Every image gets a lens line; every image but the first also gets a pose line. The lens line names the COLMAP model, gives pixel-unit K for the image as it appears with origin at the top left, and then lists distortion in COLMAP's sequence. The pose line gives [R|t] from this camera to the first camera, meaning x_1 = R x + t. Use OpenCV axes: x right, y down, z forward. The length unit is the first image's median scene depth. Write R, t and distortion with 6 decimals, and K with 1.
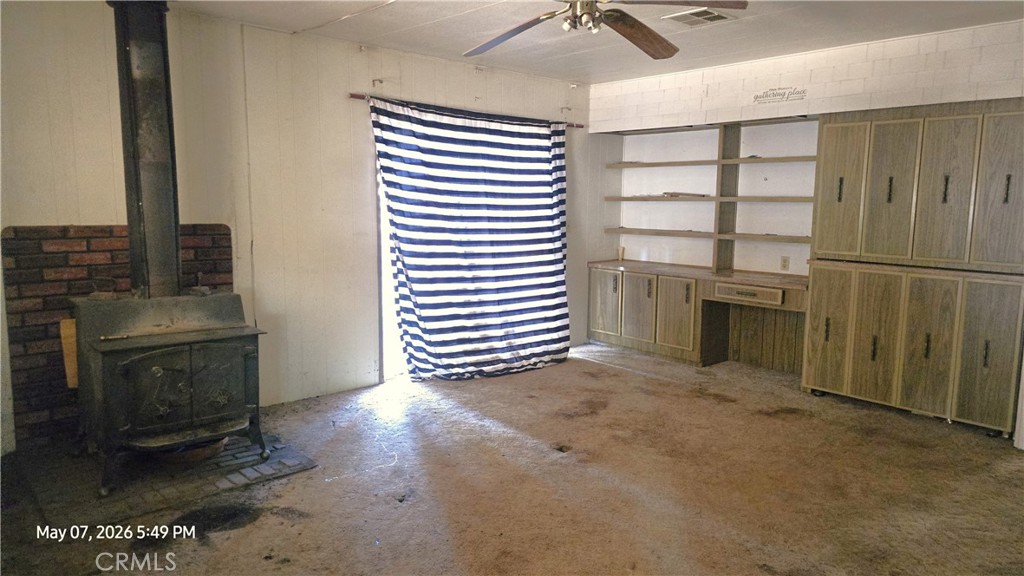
lens RADIAL K [[683.8, 0, 496.5], [0, 683.8, 294.9], [0, 0, 1]] dist [0.050010, -0.028745]
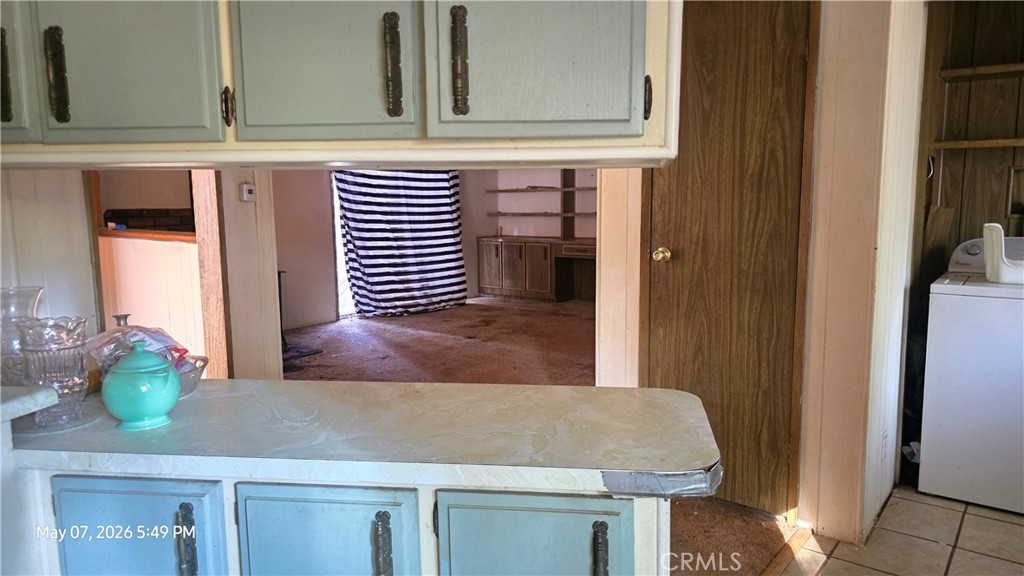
lens RADIAL K [[683.8, 0, 518.2], [0, 683.8, 287.5], [0, 0, 1]] dist [0.050010, -0.028745]
pose [[0.977573, -0.041393, 0.206491, -0.087369], [0.044121, 0.998989, -0.008620, 0.082667], [-0.205925, 0.017537, 0.978411, -0.435810]]
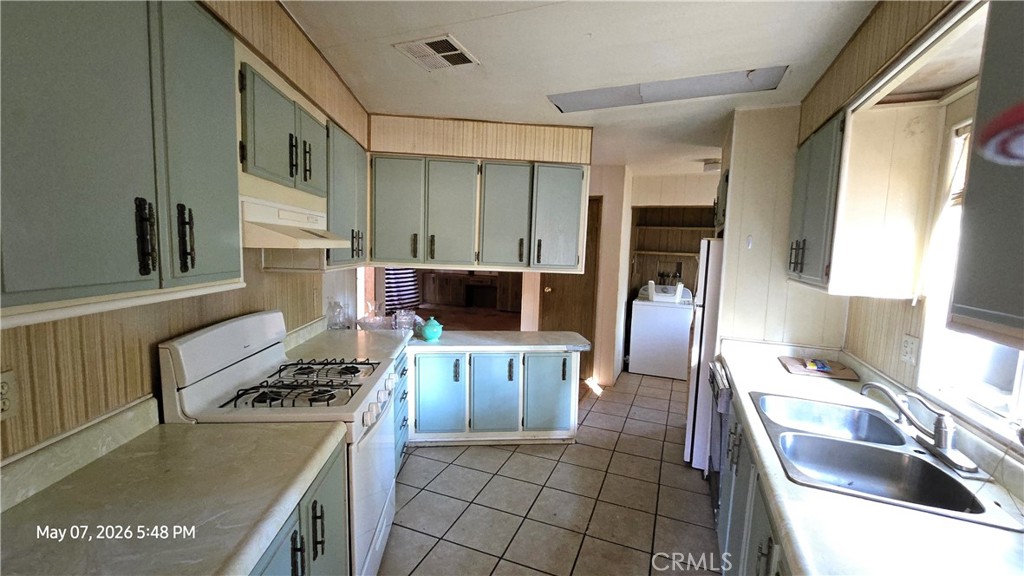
lens RADIAL K [[418.1, 0, 504.3], [0, 418.1, 287.9], [0, 0, 1]] dist [-0.001539, 0.000772]
pose [[0.899547, -0.022150, 0.436262, -0.343410], [0.036551, 0.999028, -0.024644, 0.072726], [-0.435292, 0.038114, 0.899482, -0.707197]]
